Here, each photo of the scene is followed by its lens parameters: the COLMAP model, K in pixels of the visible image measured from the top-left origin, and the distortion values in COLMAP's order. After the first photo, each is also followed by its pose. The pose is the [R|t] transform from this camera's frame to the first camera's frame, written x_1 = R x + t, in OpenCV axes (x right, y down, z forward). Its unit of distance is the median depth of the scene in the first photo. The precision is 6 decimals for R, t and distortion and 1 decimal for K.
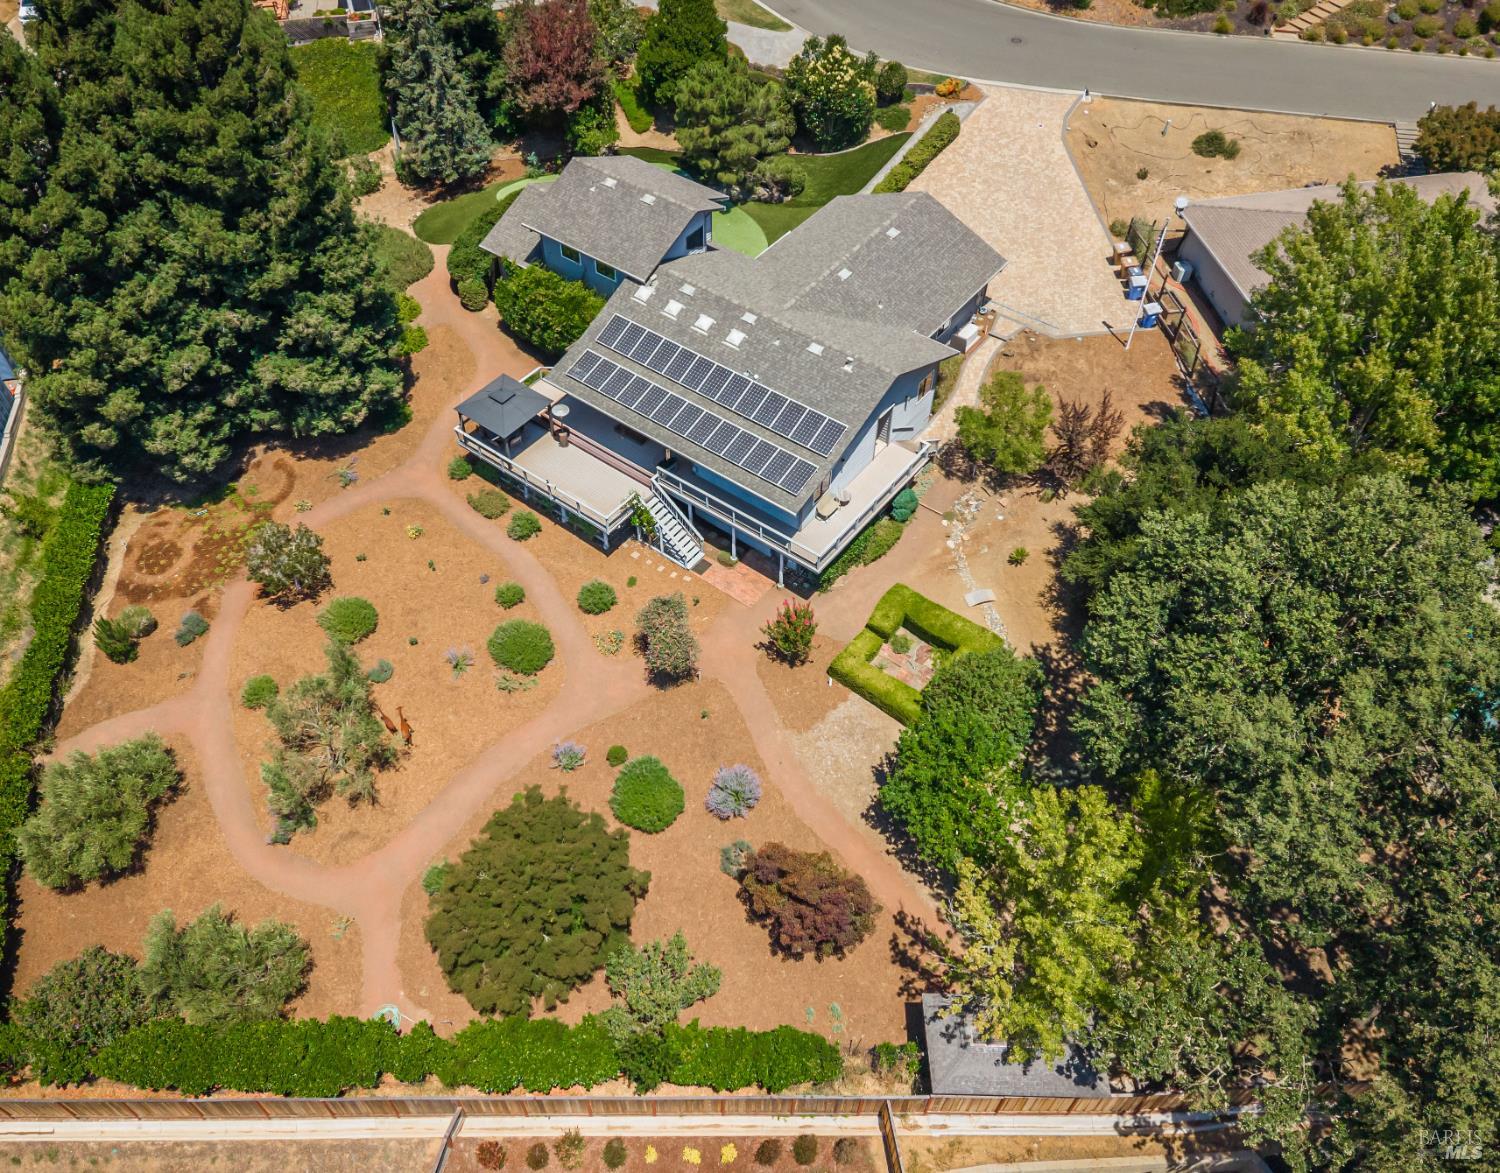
lens RADIAL K [[1175.5, 0, 704.1], [0, 1175.5, 585.0], [0, 0, 1]] dist [0.023241, -0.009309]
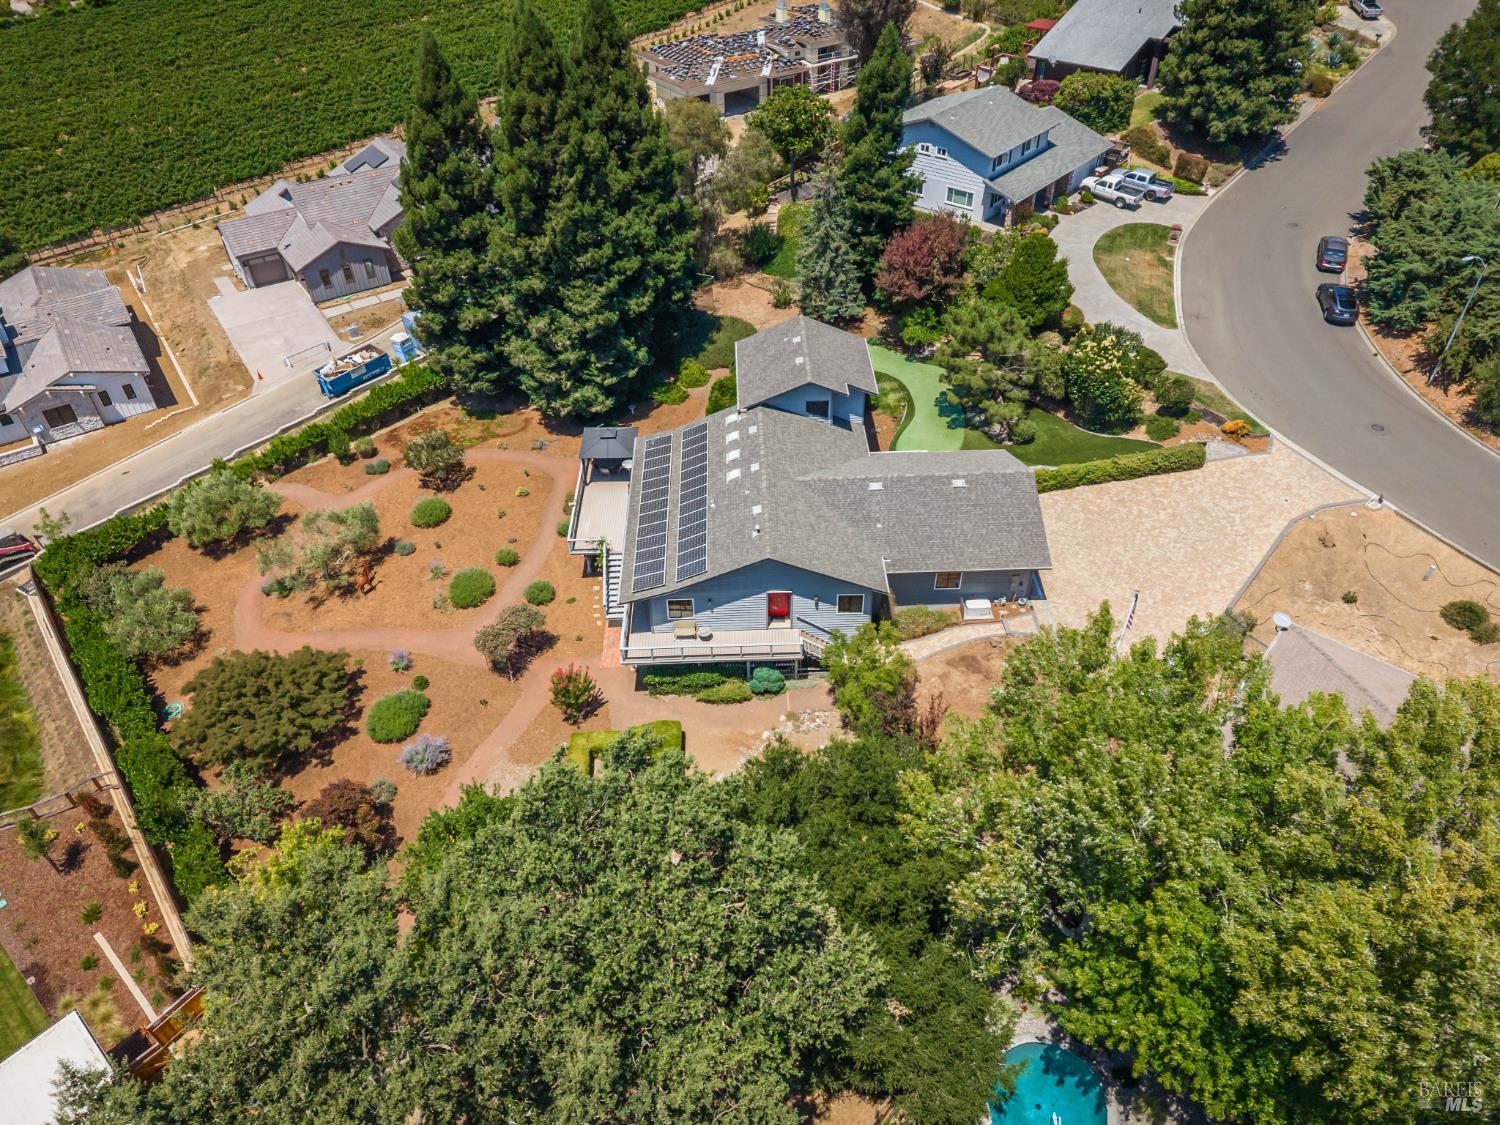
lens RADIAL K [[1019.0, 0, 750.0], [0, 1019.0, 562.5], [0, 0, 1]] dist [0.071723, -0.079549]
pose [[0.645224, 0.499006, -0.578514, 0.636756], [-0.581011, 0.812197, 0.052563, -0.195265], [0.496096, 0.302208, 0.813977, 0.213892]]
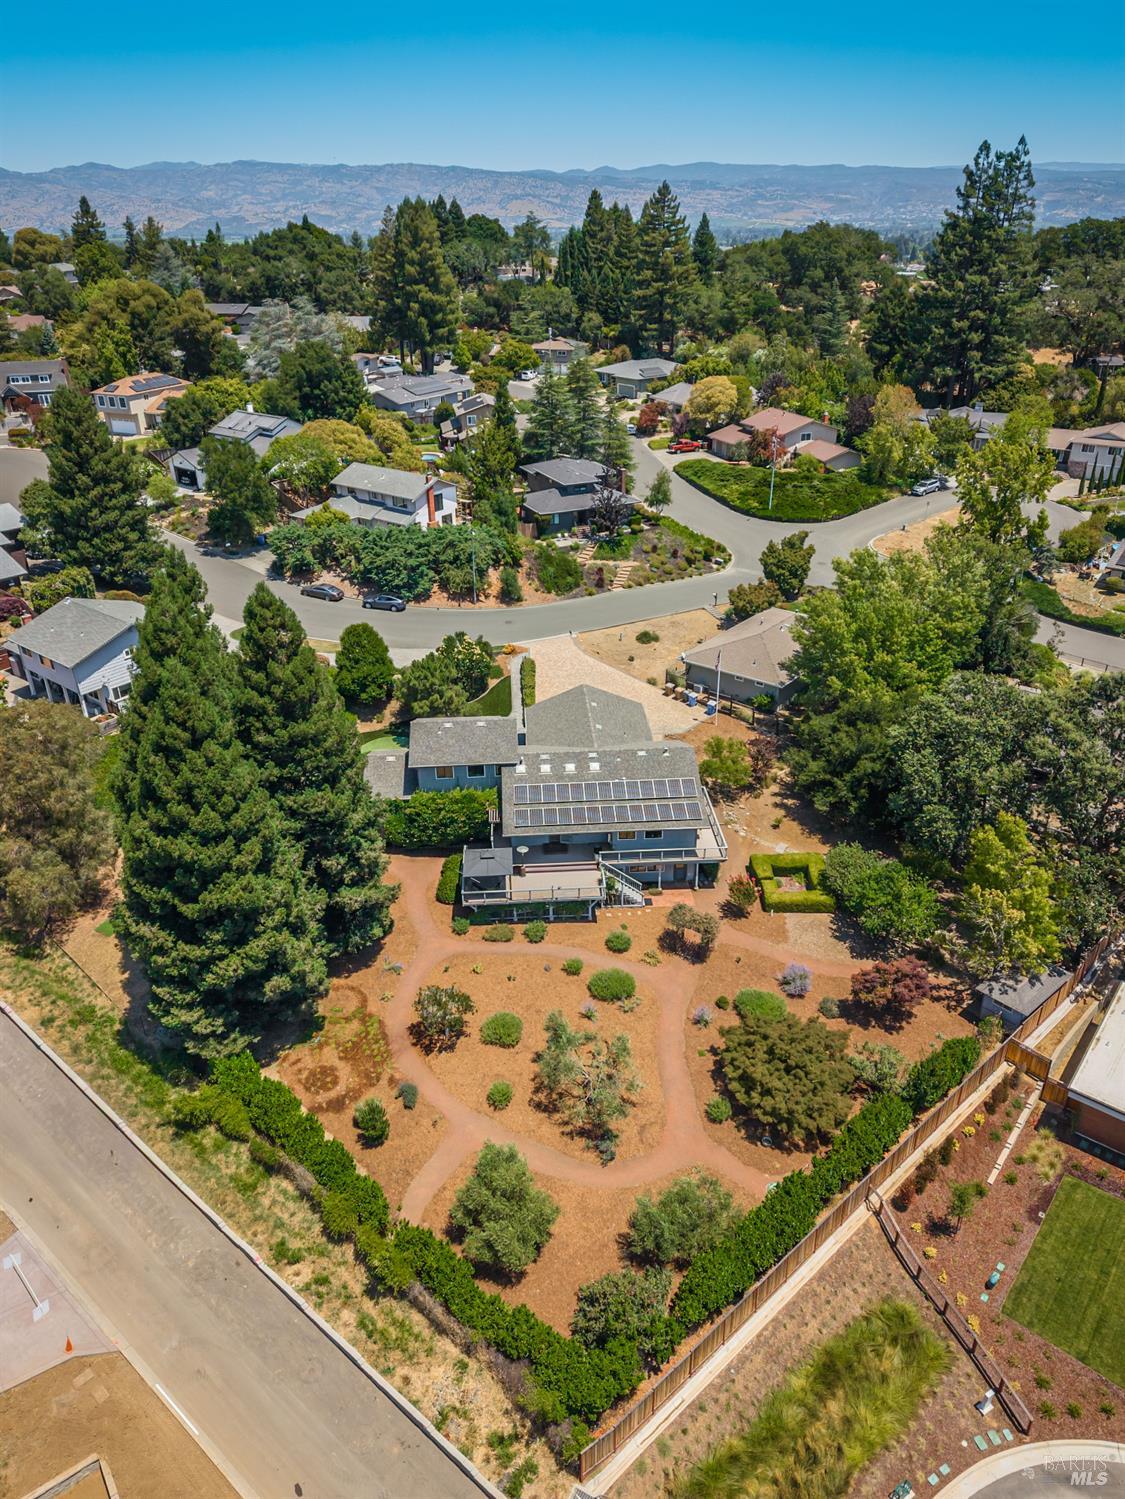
lens RADIAL K [[1018.3, 0, 562.5], [0, 1018.3, 749.5], [0, 0, 1]] dist [0.071723, -0.079549]
pose [[0.741342, -0.297681, 0.601496, -0.816794], [0.509409, 0.833092, -0.215547, 0.048120], [-0.436937, 0.466202, 0.769247, -0.068814]]
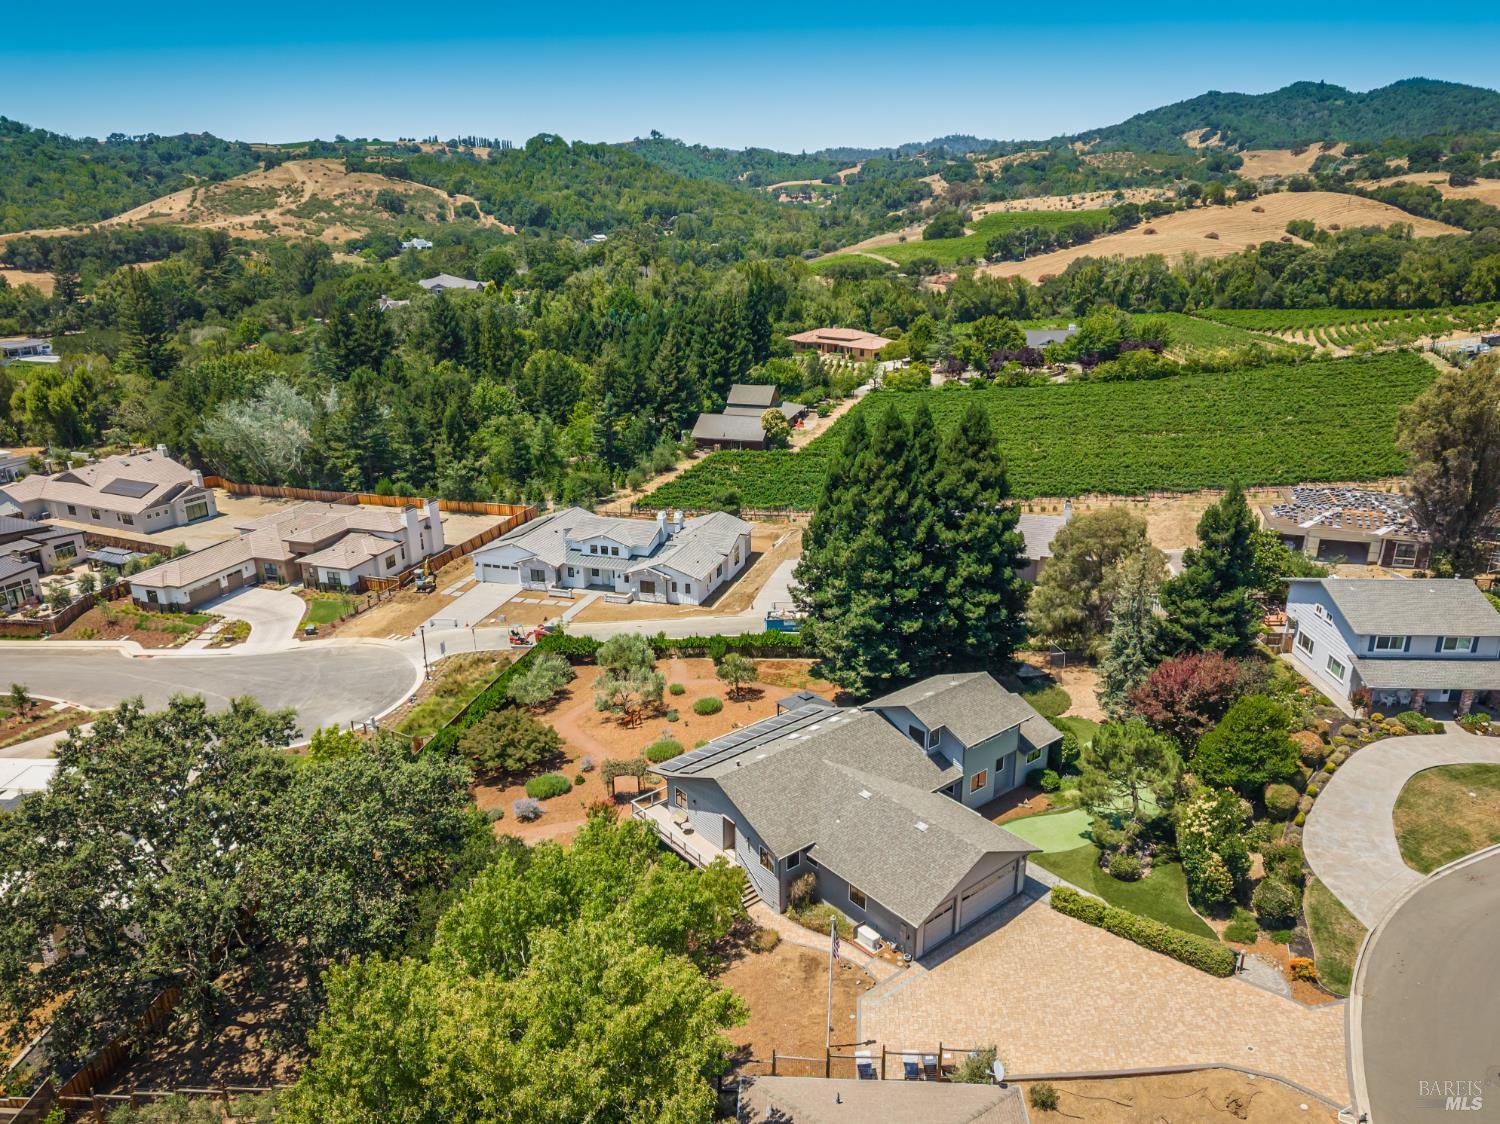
lens RADIAL K [[1019.0, 0, 750.0], [0, 1019.0, 562.0], [0, 0, 1]] dist [0.071723, -0.079549]
pose [[-0.198985, 0.340665, -0.918886, 1.062533], [-0.738261, 0.564526, 0.369162, -0.721143], [0.644496, 0.751836, 0.139168, 0.610942]]
